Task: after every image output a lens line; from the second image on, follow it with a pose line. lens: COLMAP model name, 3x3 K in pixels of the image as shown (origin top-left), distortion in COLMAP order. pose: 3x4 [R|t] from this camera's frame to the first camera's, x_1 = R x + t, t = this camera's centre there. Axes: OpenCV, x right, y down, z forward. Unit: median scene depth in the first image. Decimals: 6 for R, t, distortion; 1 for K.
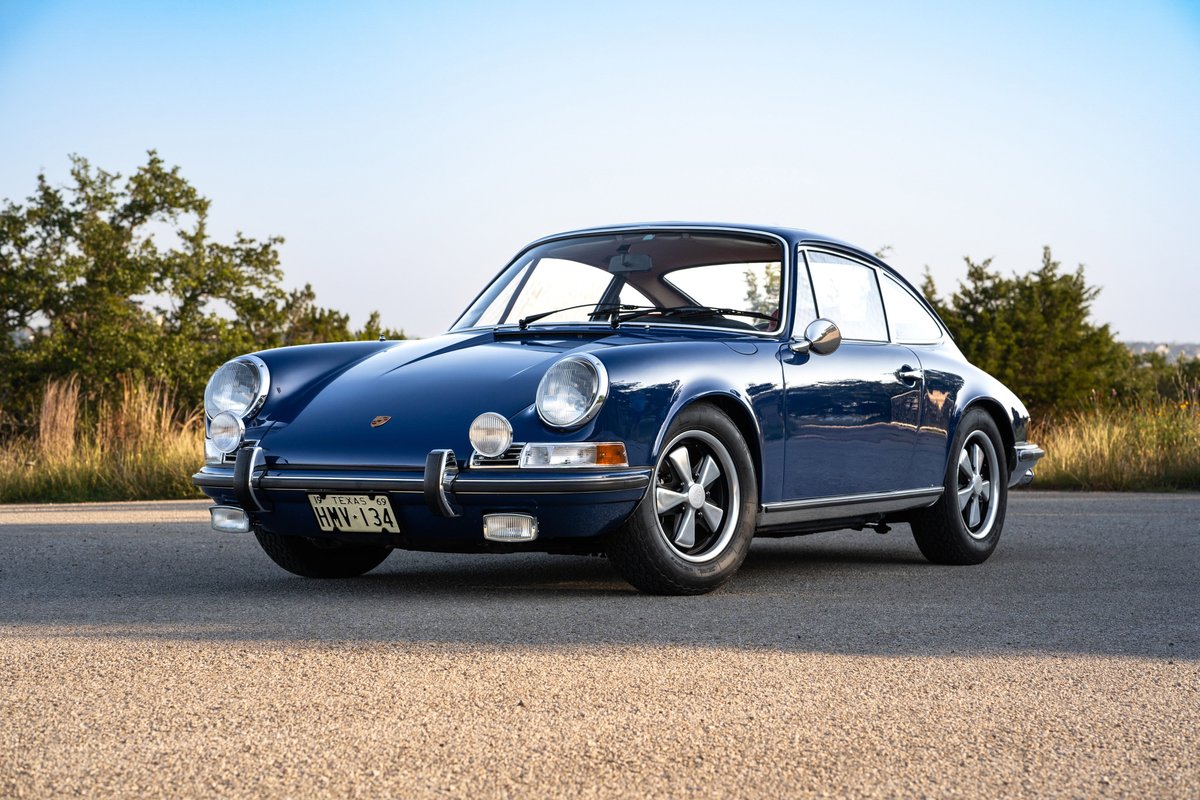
lens RADIAL K [[2922.6, 0, 600.0], [0, 2922.6, 400.0], [0, 0, 1]] dist [0.535872, -0.481727]
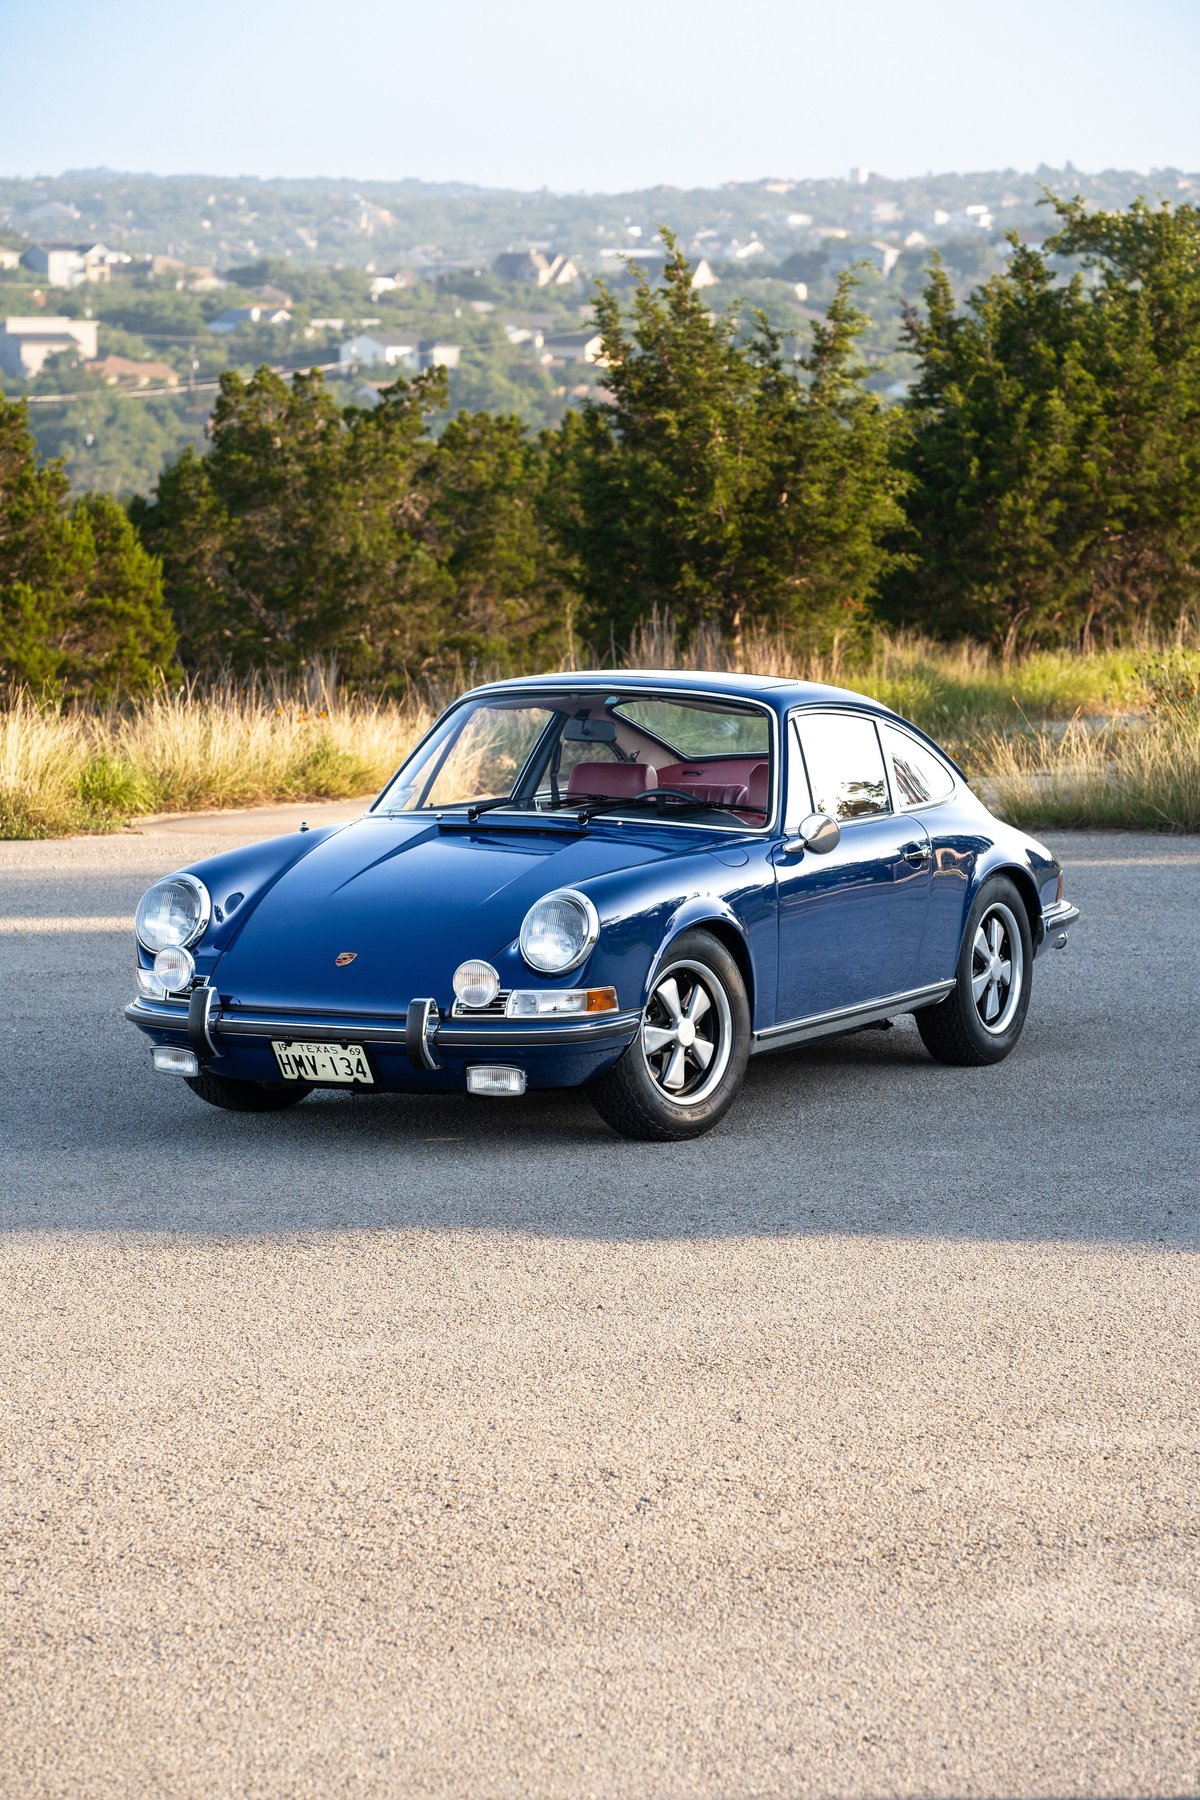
lens RADIAL K [[6987.1, 0, 592.8], [0, 6987.1, 872.6], [0, 0, 1]] dist [0.997919, -1.938026]
pose [[0.998035, -0.007818, 0.062176, -0.123187], [0.002718, 0.996654, 0.081692, -0.182984], [-0.062607, -0.081363, 0.994716, -1.090682]]
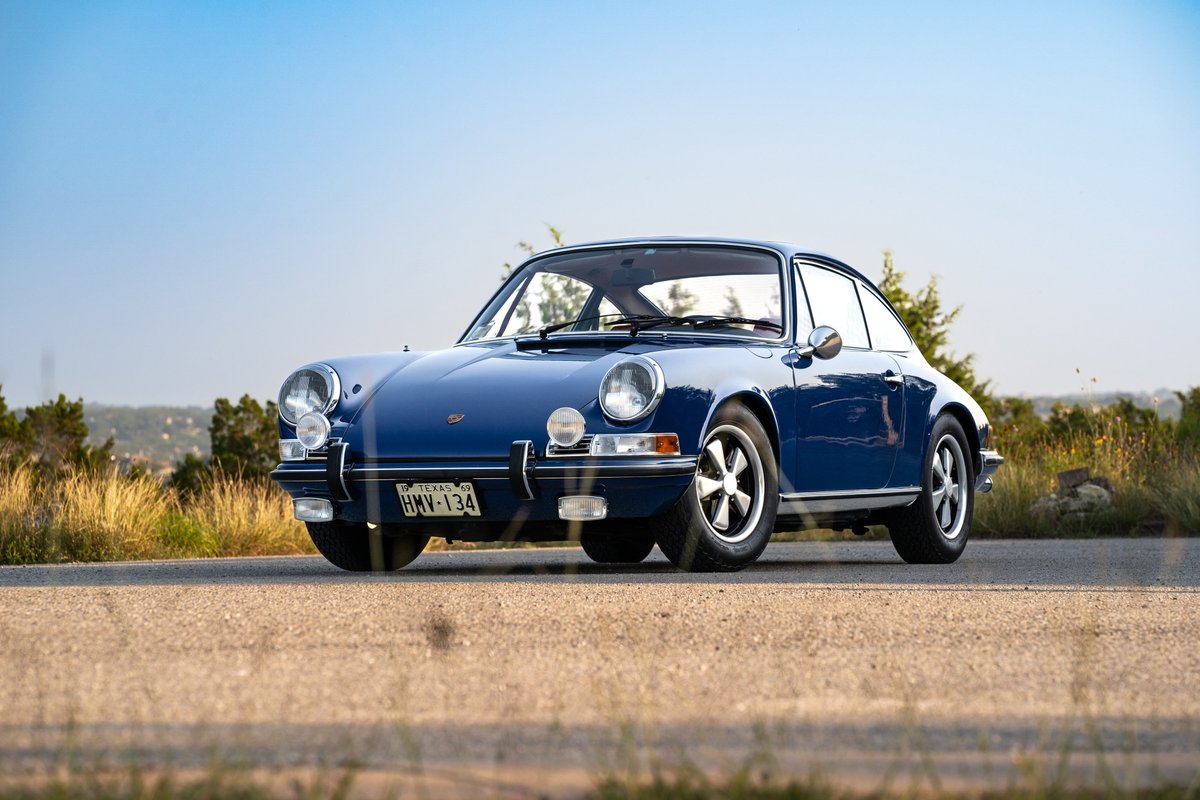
lens RADIAL K [[4658.0, 0, 623.2], [0, 4658.0, 403.8], [0, 0, 1]] dist [0.997919, -1.938026]
pose [[0.994310, -0.011216, 0.105935, -0.184233], [0.013260, 0.999739, -0.018613, 0.032801], [-0.105699, 0.019911, 0.994199, -0.721846]]
